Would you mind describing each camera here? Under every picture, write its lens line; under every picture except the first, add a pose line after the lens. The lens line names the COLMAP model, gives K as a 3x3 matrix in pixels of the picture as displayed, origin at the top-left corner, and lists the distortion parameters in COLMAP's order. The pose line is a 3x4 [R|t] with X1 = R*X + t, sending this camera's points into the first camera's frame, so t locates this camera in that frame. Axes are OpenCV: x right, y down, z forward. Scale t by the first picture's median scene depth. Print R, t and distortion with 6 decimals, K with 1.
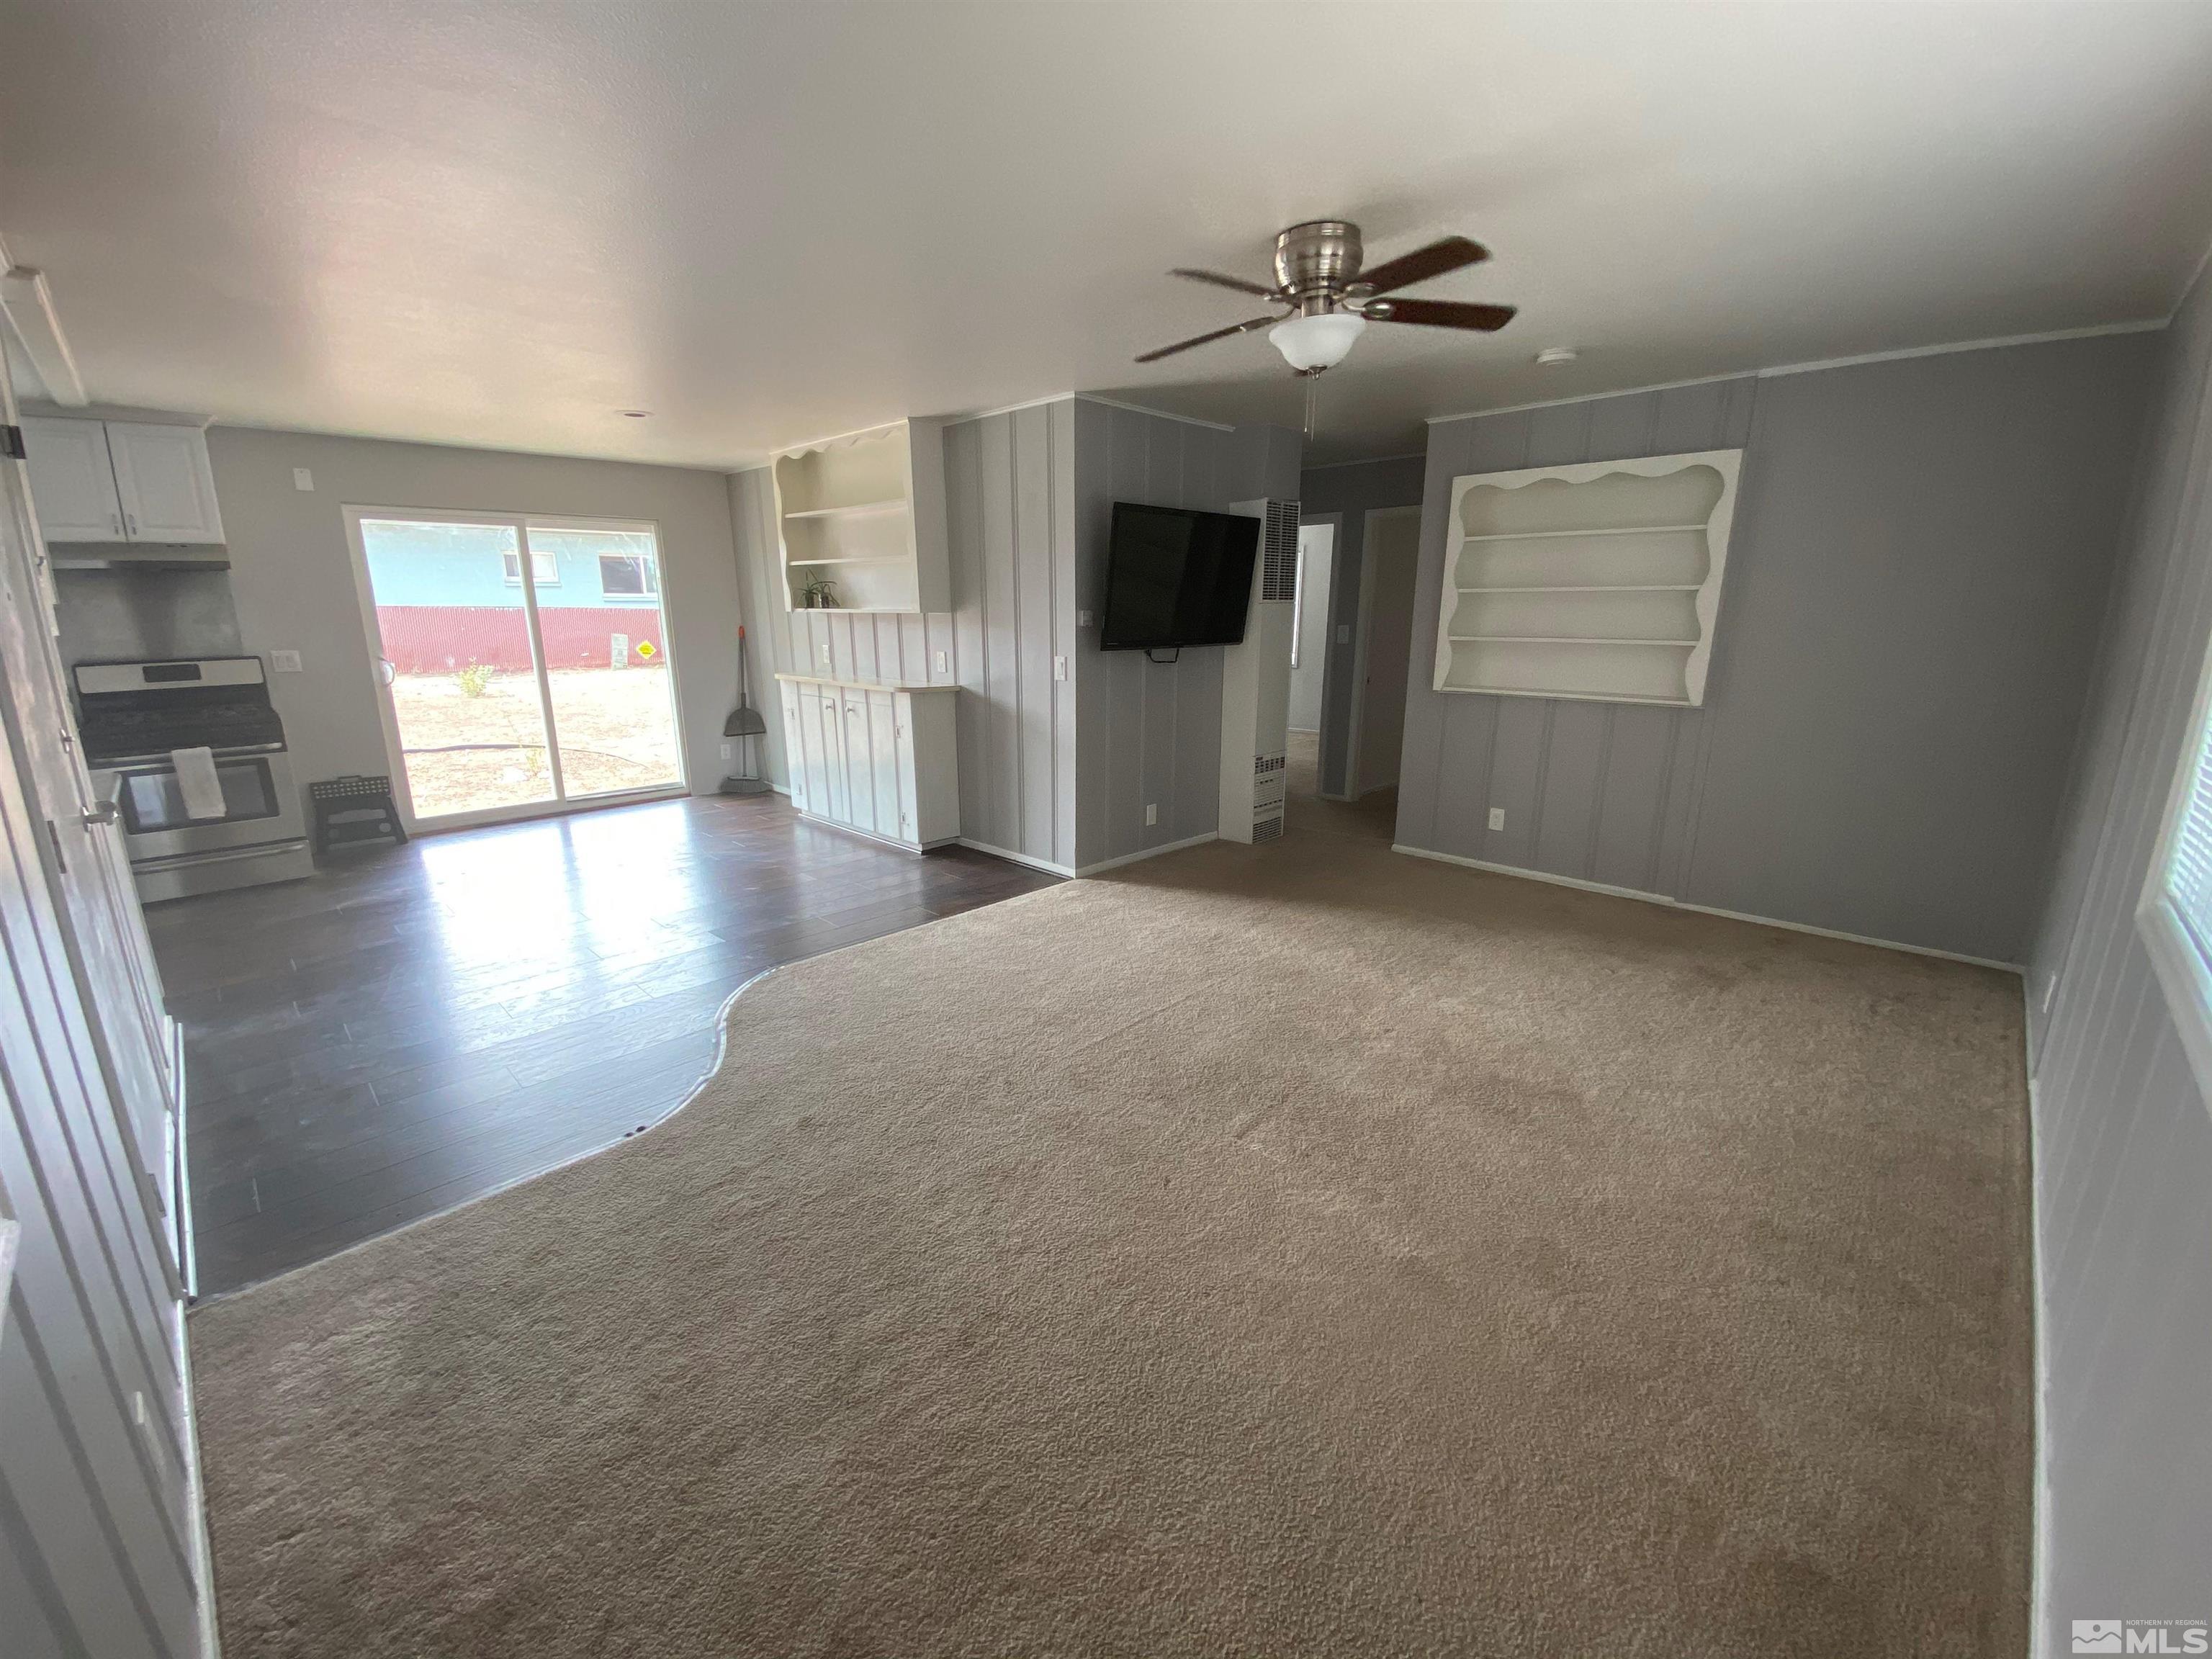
lens RADIAL K [[895.0, 0, 1108.4], [0, 895.0, 832.5], [0, 0, 1]] dist [-0.009358, -0.002133]
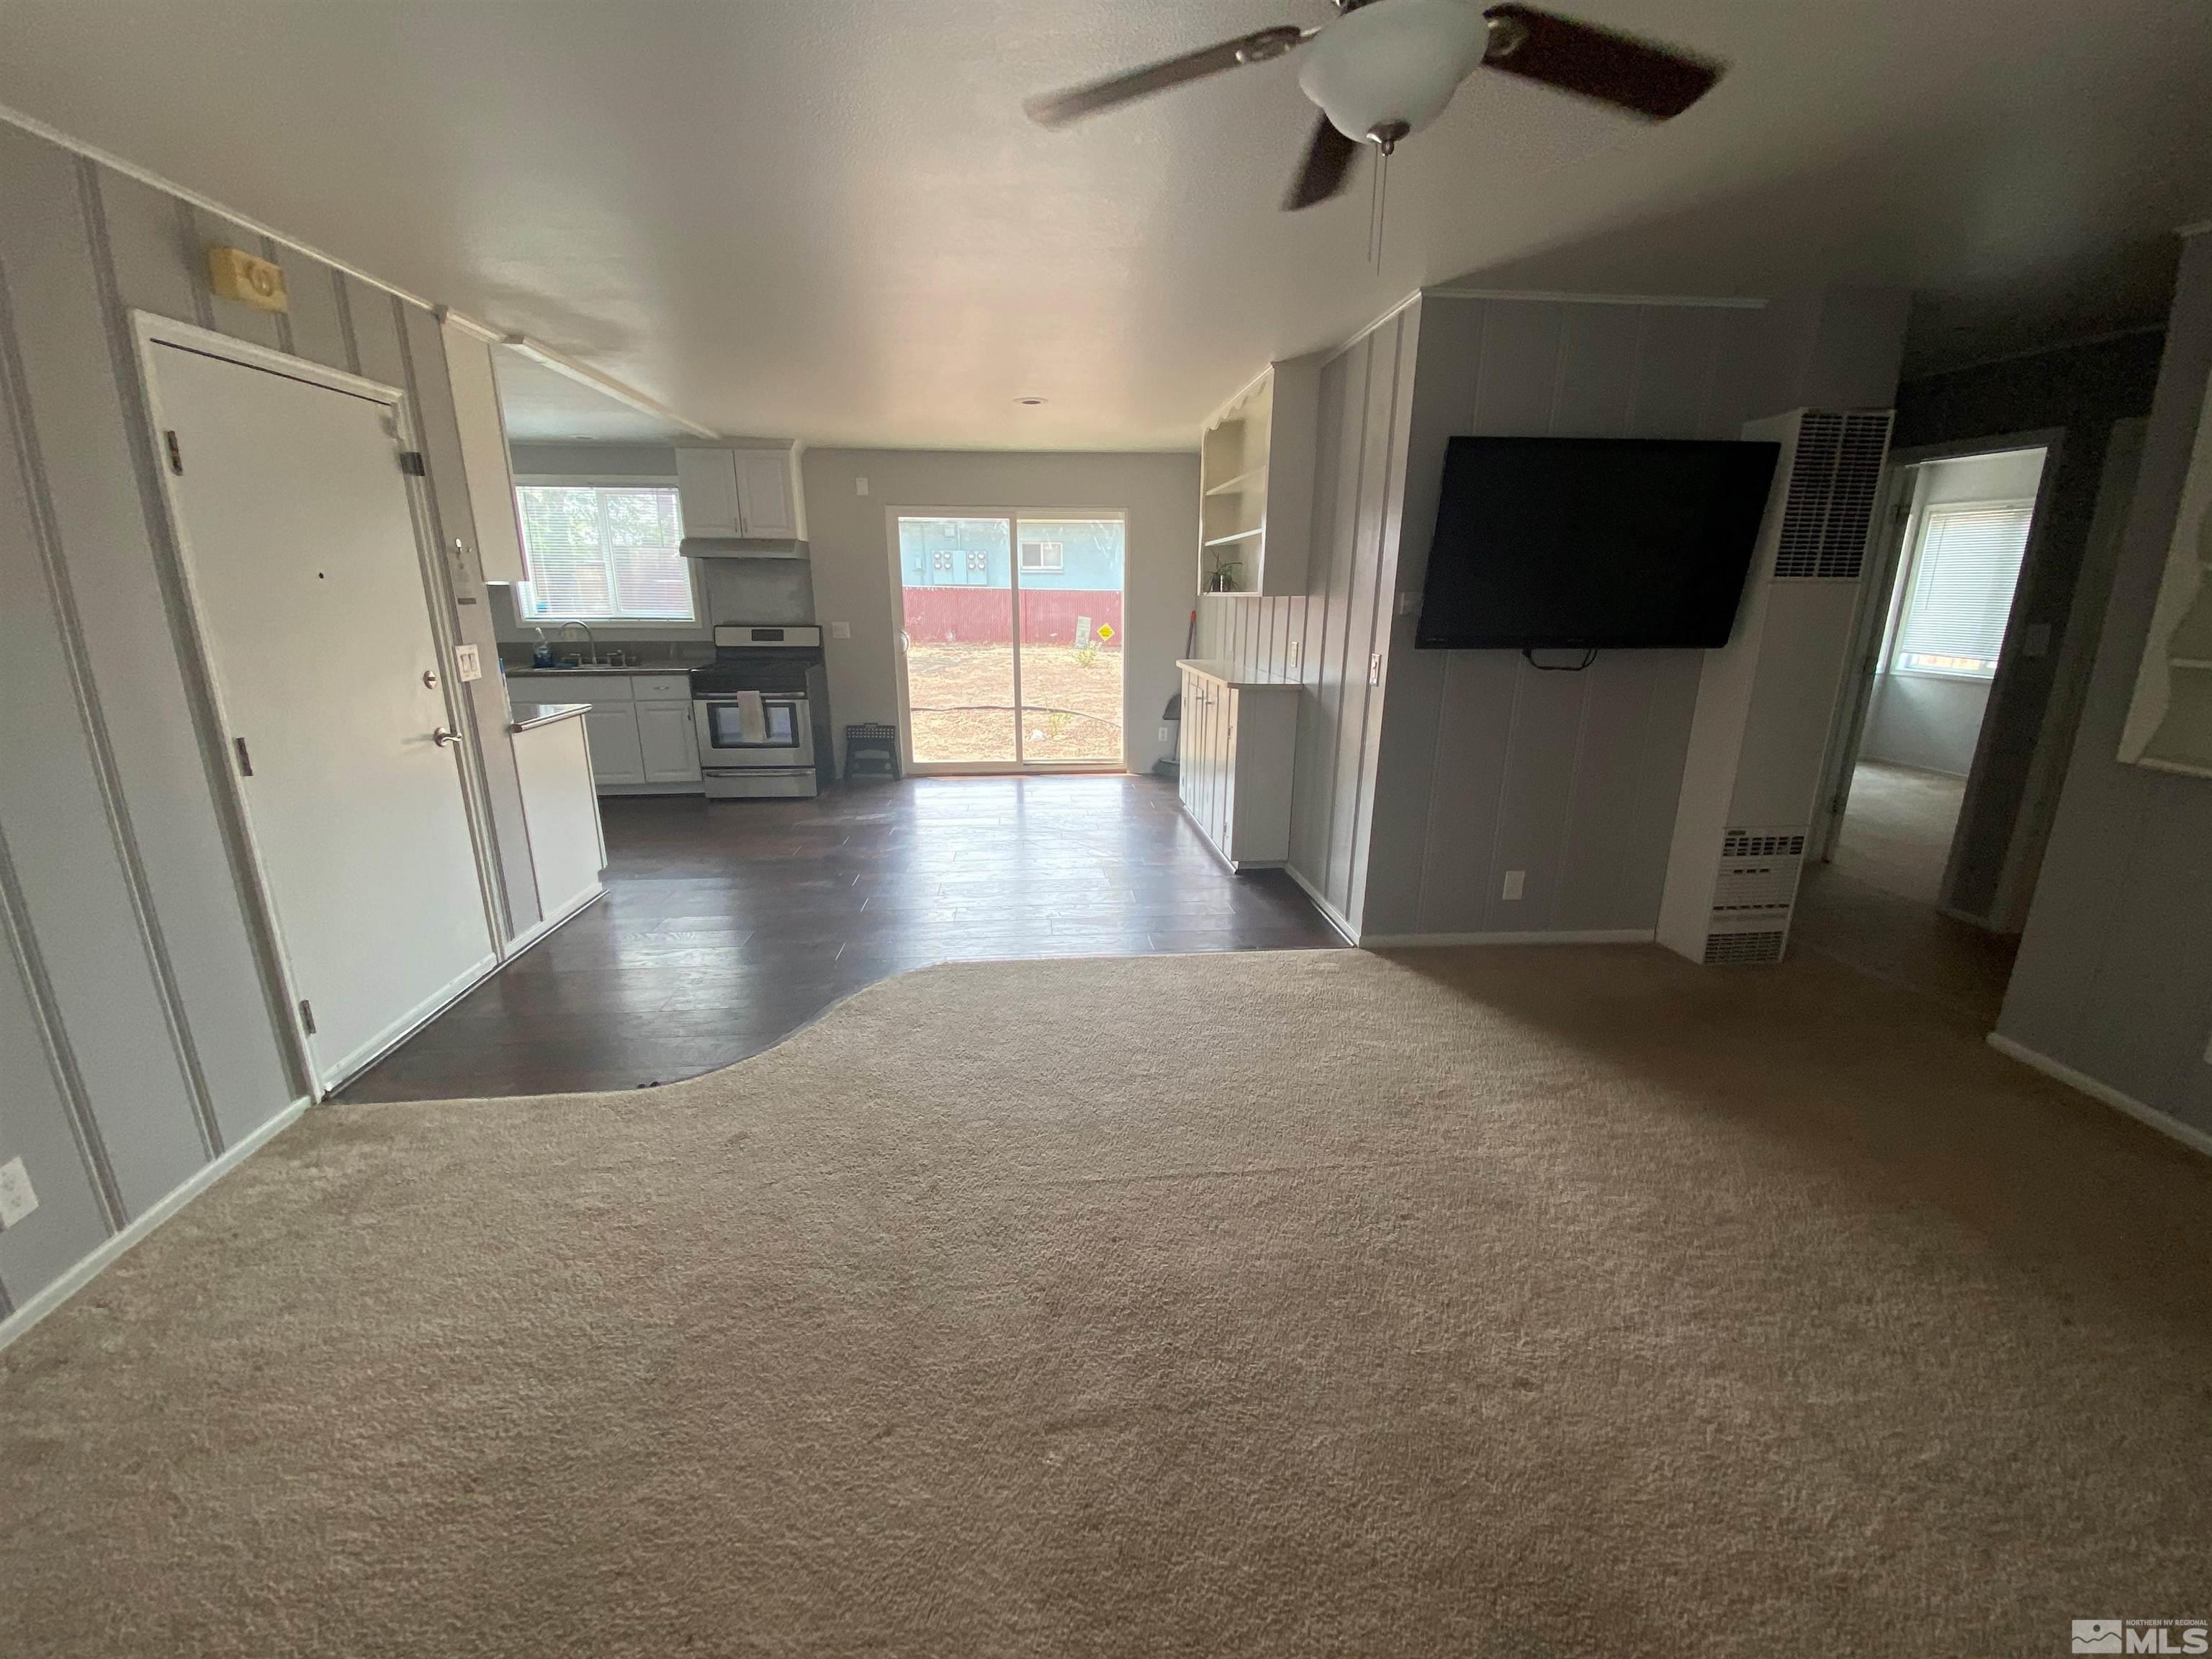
lens RADIAL K [[895.0, 0, 1100.6], [0, 895.0, 822.2], [0, 0, 1]] dist [-0.009358, -0.002133]
pose [[0.756915, 0.163504, -0.632729, 0.228963], [-0.163875, 0.984749, 0.058432, -0.054240], [0.632634, 0.059461, 0.772165, 0.243340]]
